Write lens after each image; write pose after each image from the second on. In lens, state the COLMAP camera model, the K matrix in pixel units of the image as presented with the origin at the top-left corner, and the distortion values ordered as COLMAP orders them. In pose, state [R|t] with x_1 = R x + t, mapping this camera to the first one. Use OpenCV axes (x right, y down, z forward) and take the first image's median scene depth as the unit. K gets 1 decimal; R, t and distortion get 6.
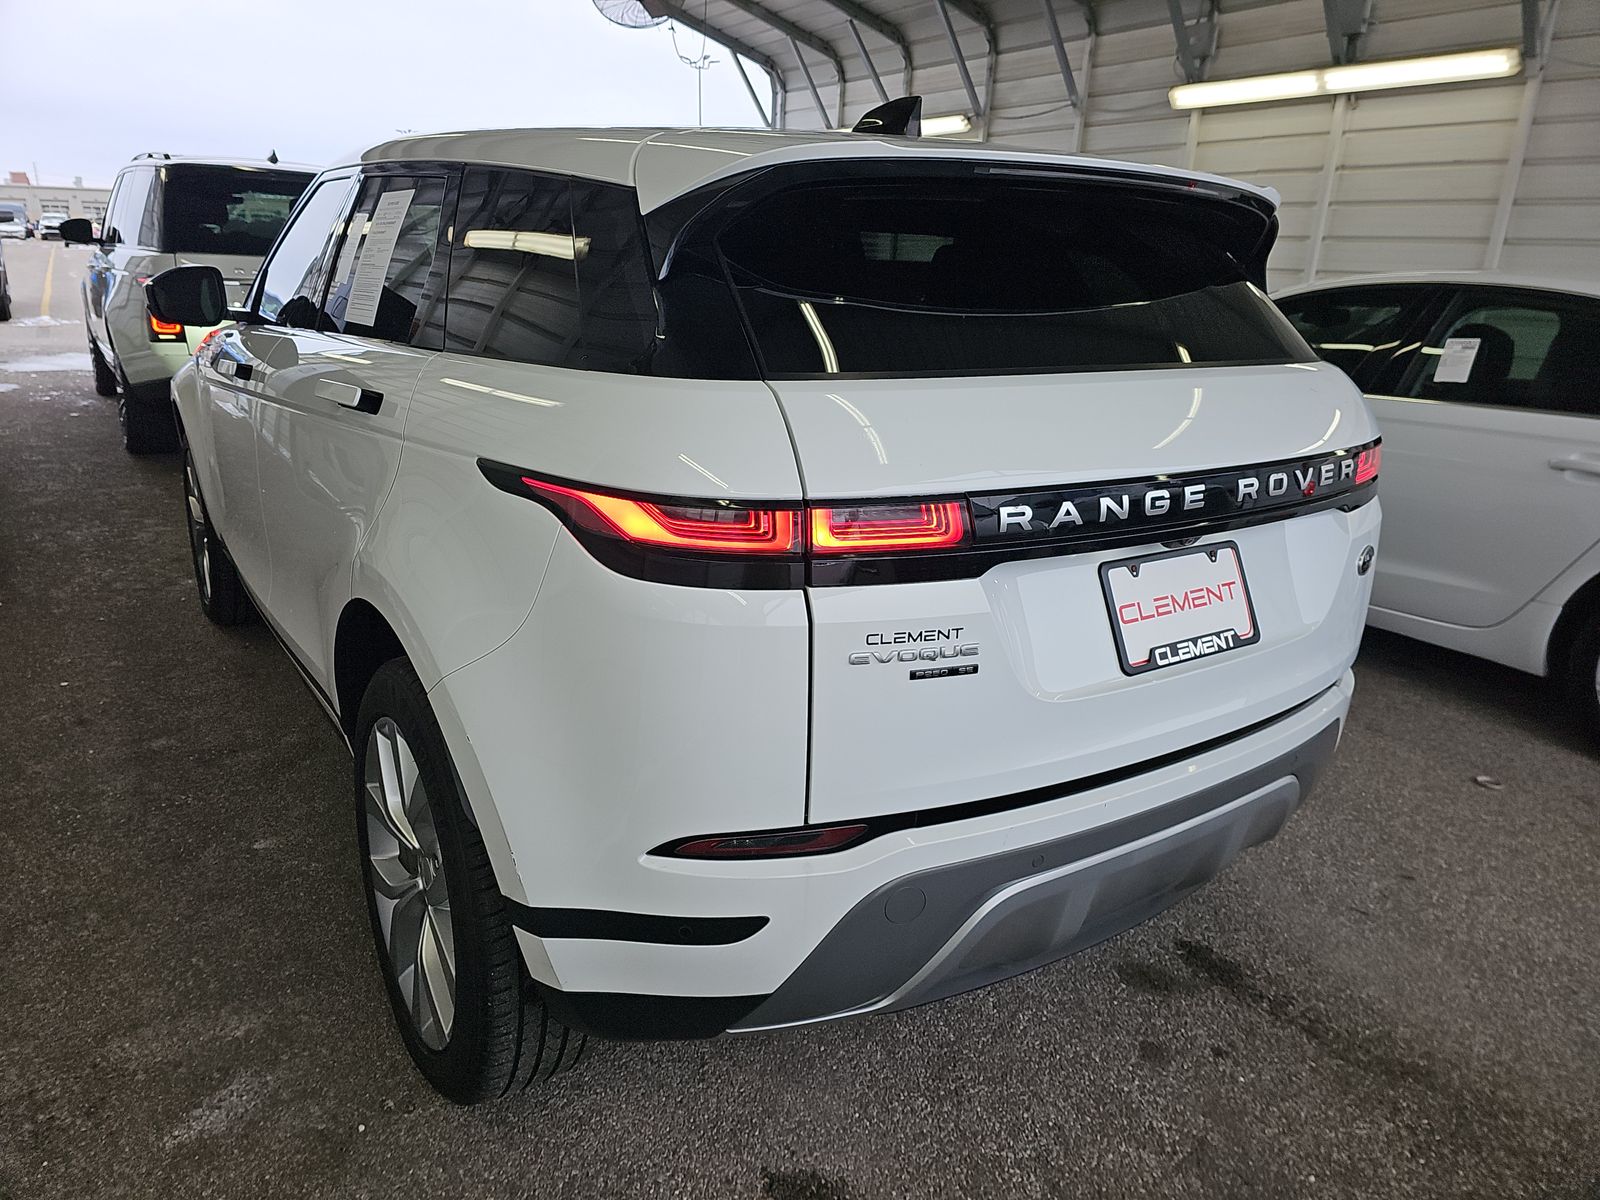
lens RADIAL K [[1049.7, 0, 797.3], [0, 1049.7, 598.1], [0, 0, 1]] dist [0.069505, -0.061050]
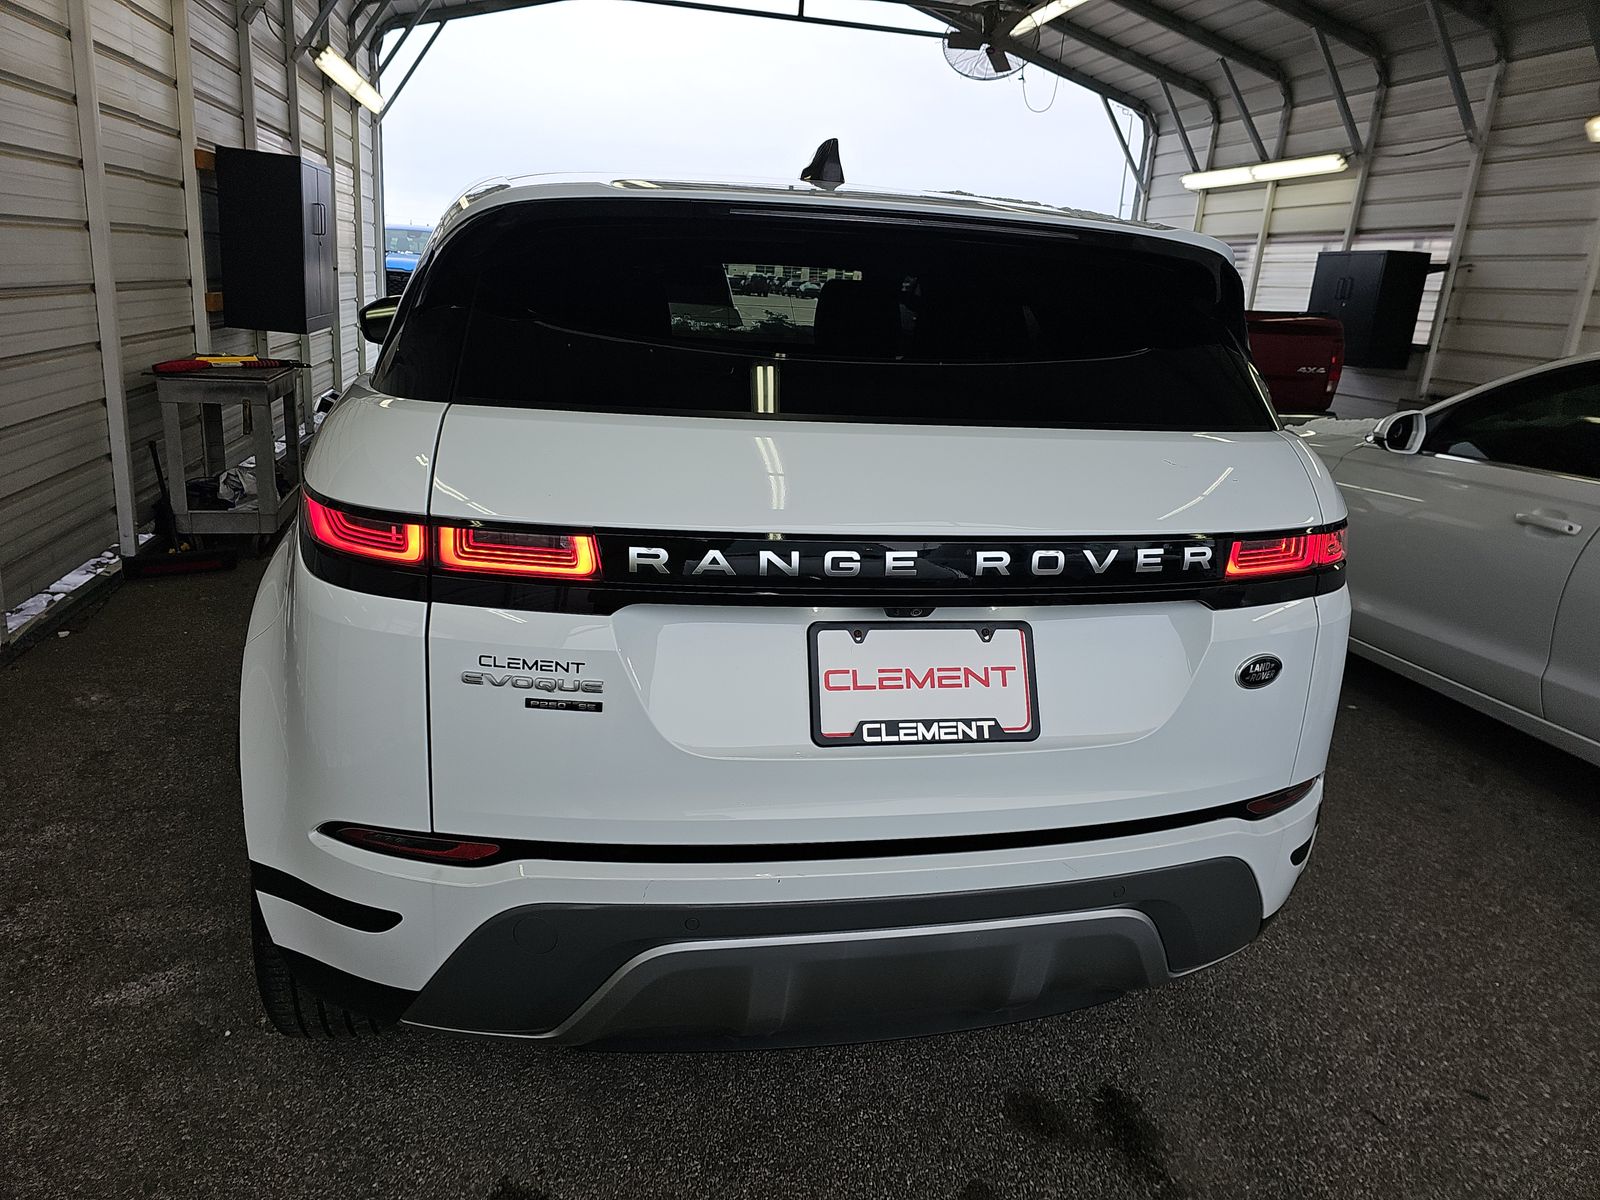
lens RADIAL K [[1048.1, 0, 801.9], [0, 1048.1, 583.2], [0, 0, 1]] dist [0.072435, -0.062551]
pose [[0.929344, 0.116199, -0.350453, 0.554316], [-0.134094, 0.990597, -0.027143, -0.037986], [0.344004, 0.072219, 0.936187, 0.109325]]
